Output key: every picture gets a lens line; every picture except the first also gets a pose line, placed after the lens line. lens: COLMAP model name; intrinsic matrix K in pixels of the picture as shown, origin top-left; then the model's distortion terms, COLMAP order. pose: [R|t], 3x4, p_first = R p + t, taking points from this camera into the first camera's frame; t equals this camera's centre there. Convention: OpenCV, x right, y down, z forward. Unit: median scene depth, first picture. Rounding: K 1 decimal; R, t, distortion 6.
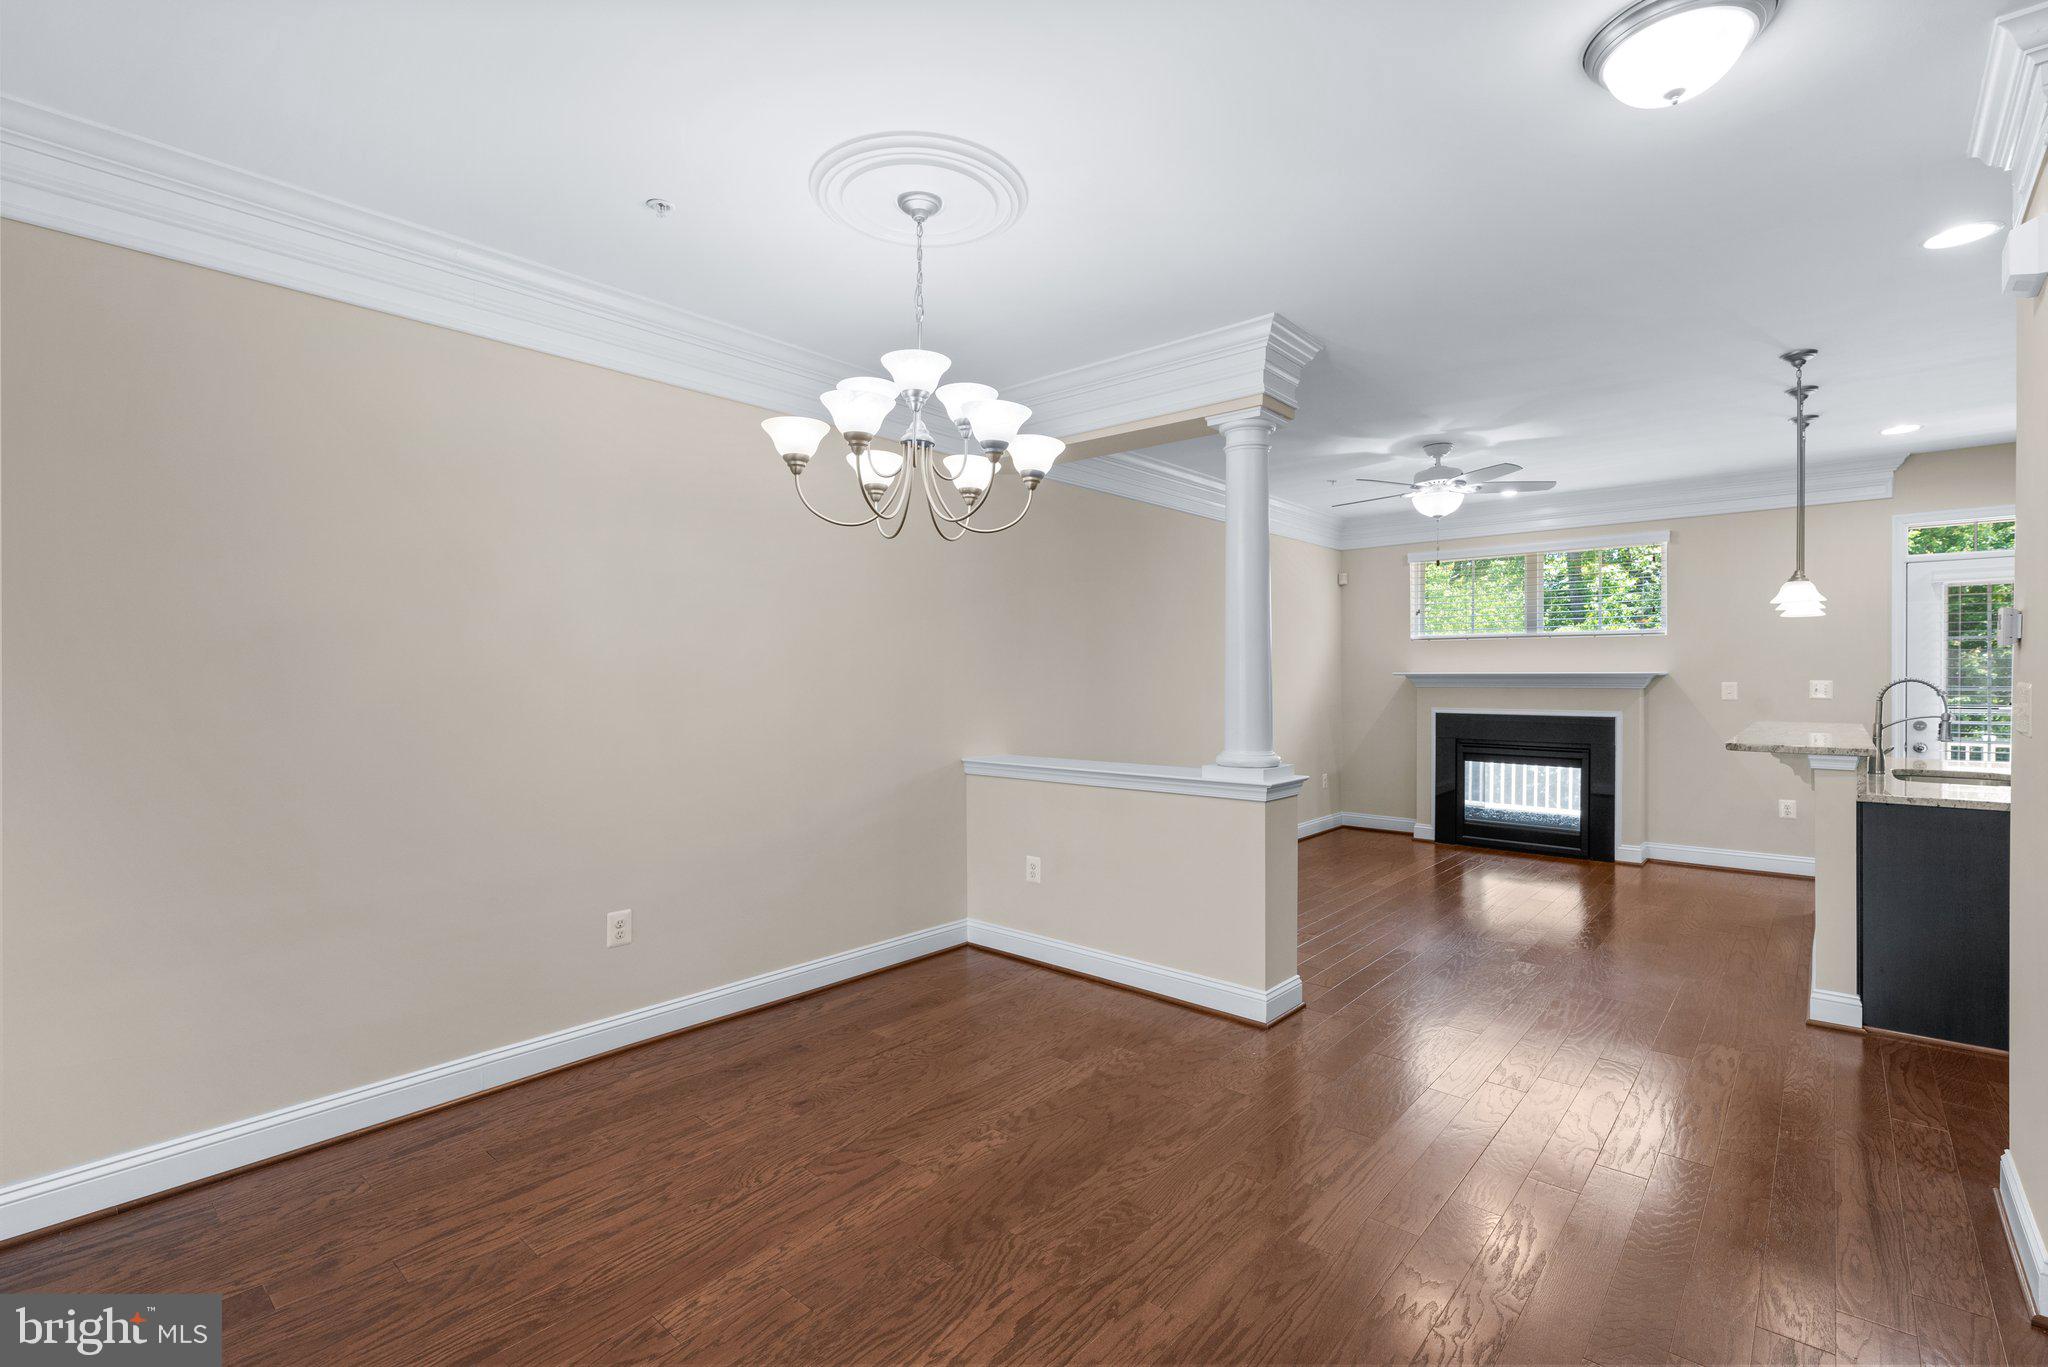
lens RADIAL K [[915.5, 0, 1024.0], [0, 915.5, 683.5], [0, 0, 1]] dist [0.001050, 0.000066]
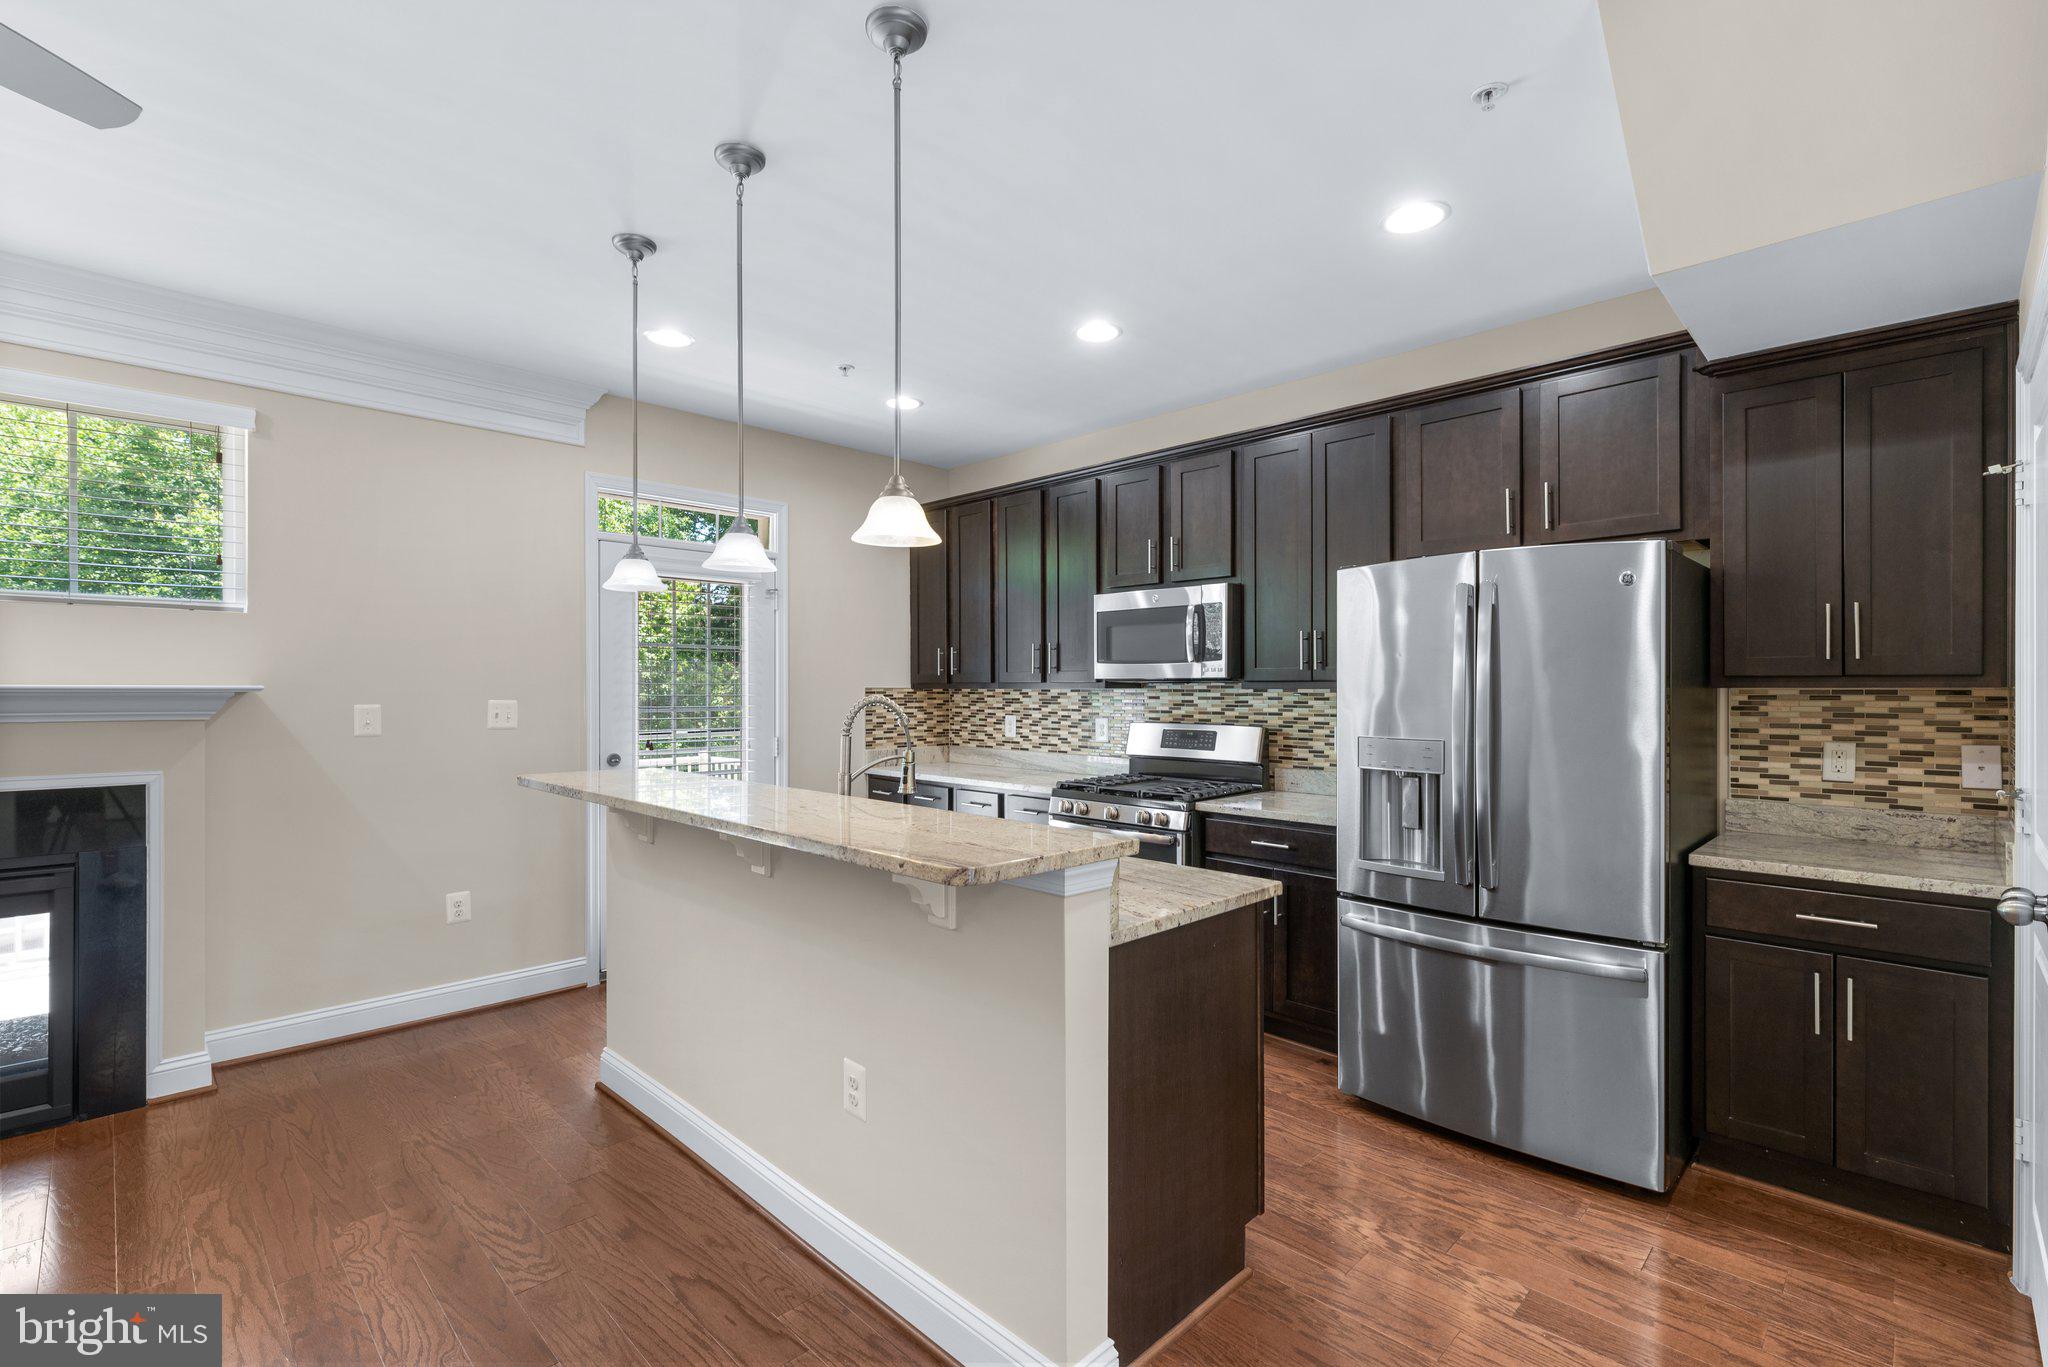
lens RADIAL K [[918.9, 0, 1028.9], [0, 918.9, 692.7], [0, 0, 1]] dist [0.001146, -0.000385]
pose [[0.060618, 0.000186, 0.998161, 0.349622], [0.007721, 0.999970, -0.000655, -0.008309], [-0.998131, 0.007747, 0.060615, 0.862220]]
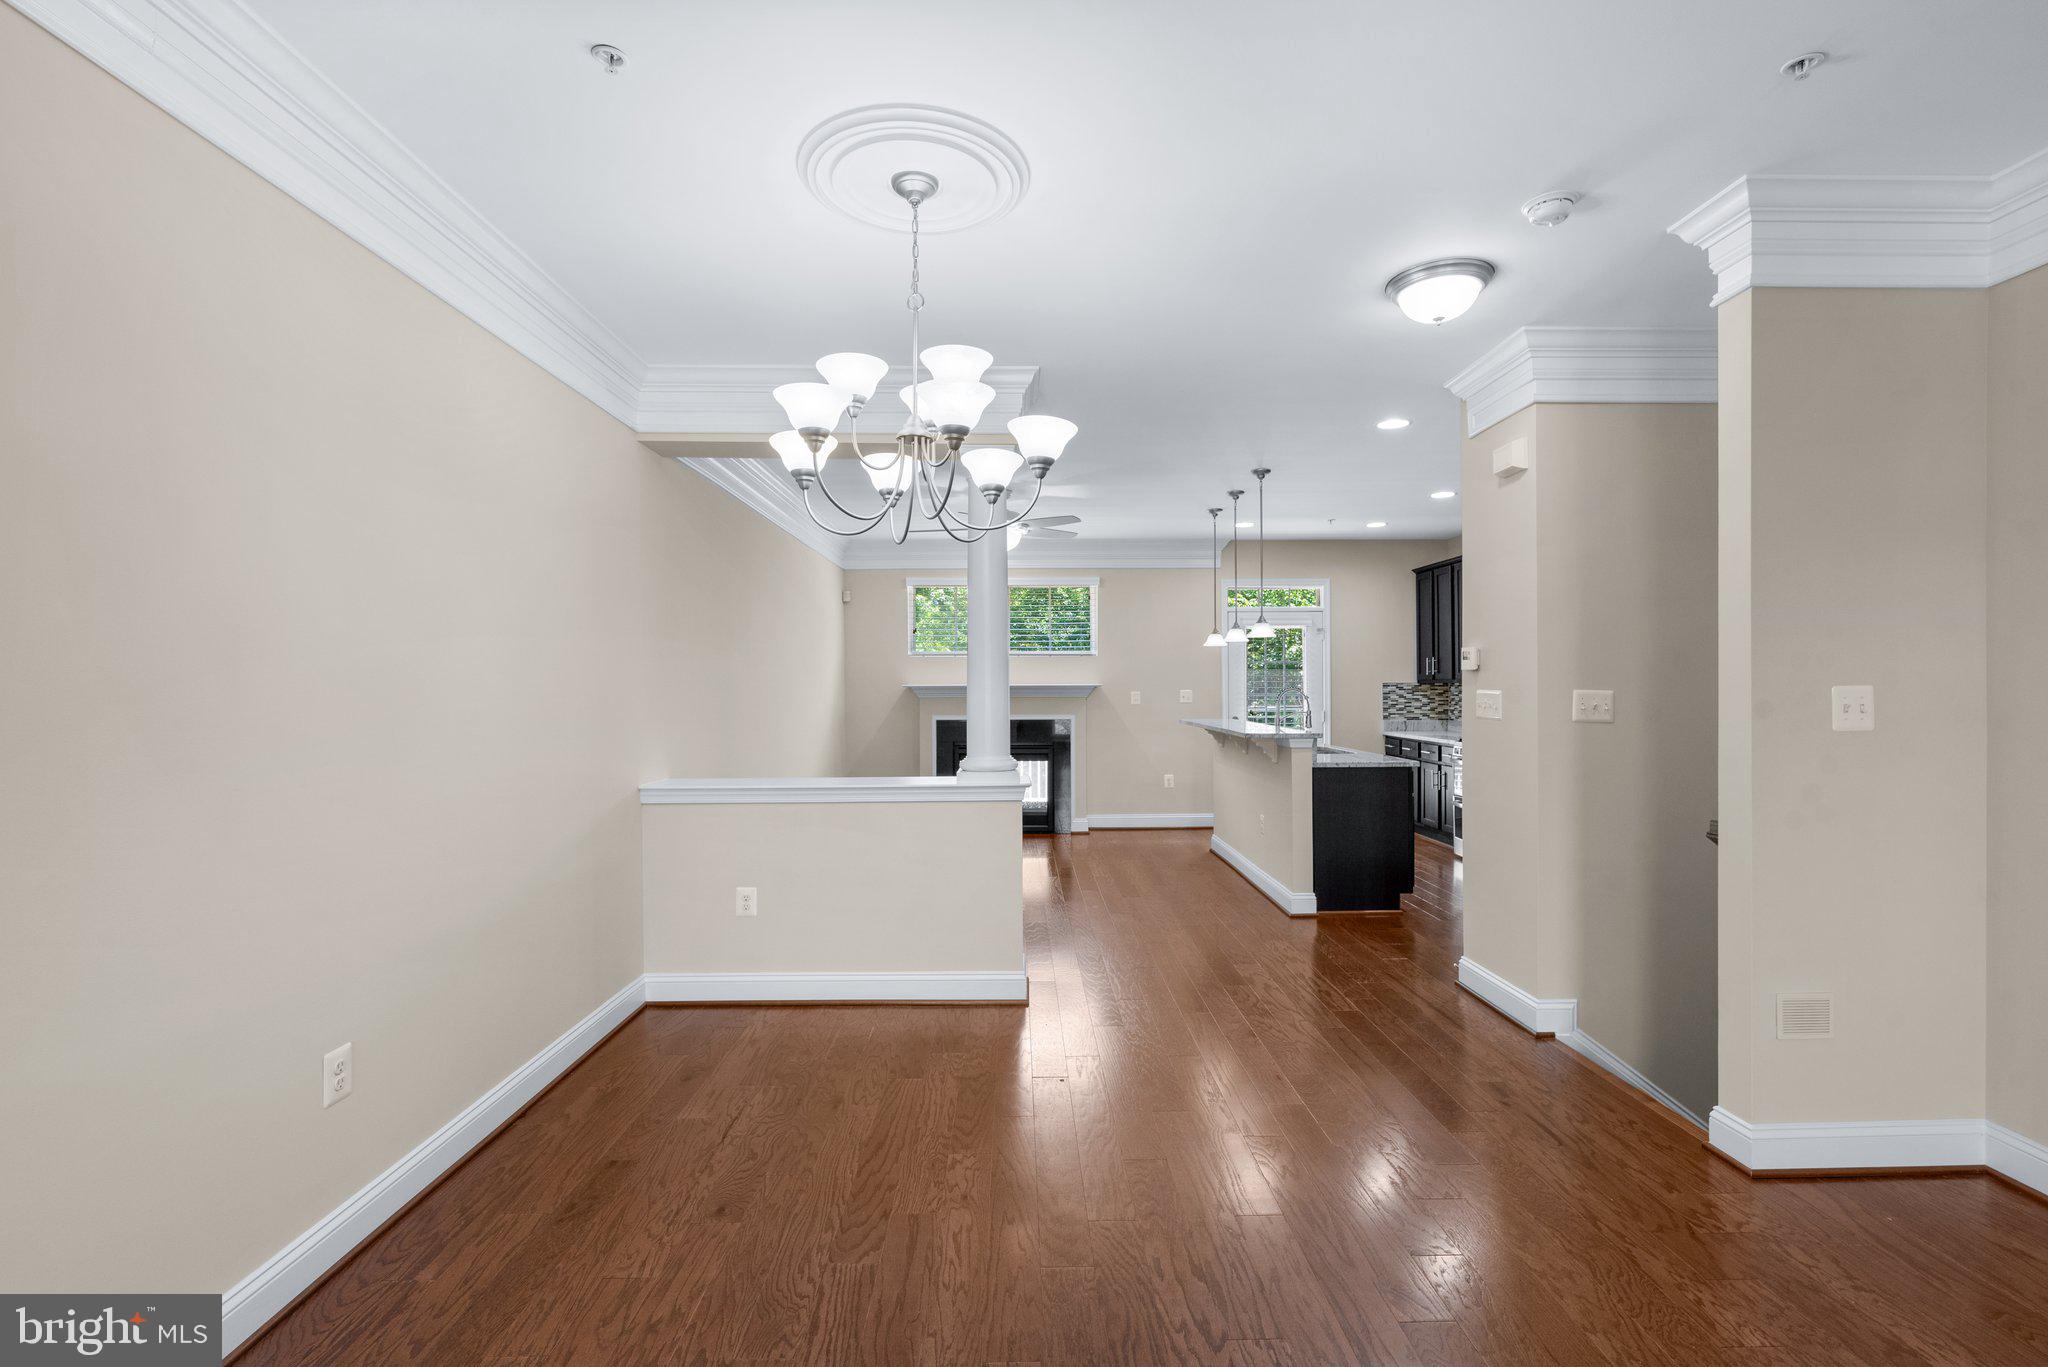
lens RADIAL K [[918.2, 0, 1027.9], [0, 918.2, 687.4], [0, 0, 1]] dist [0.002439, -0.000092]
pose [[0.740802, -0.002045, 0.671720, -0.418168], [0.008468, 0.999944, -0.006294, -0.001074], [-0.671670, 0.010351, 0.740778, 0.144715]]
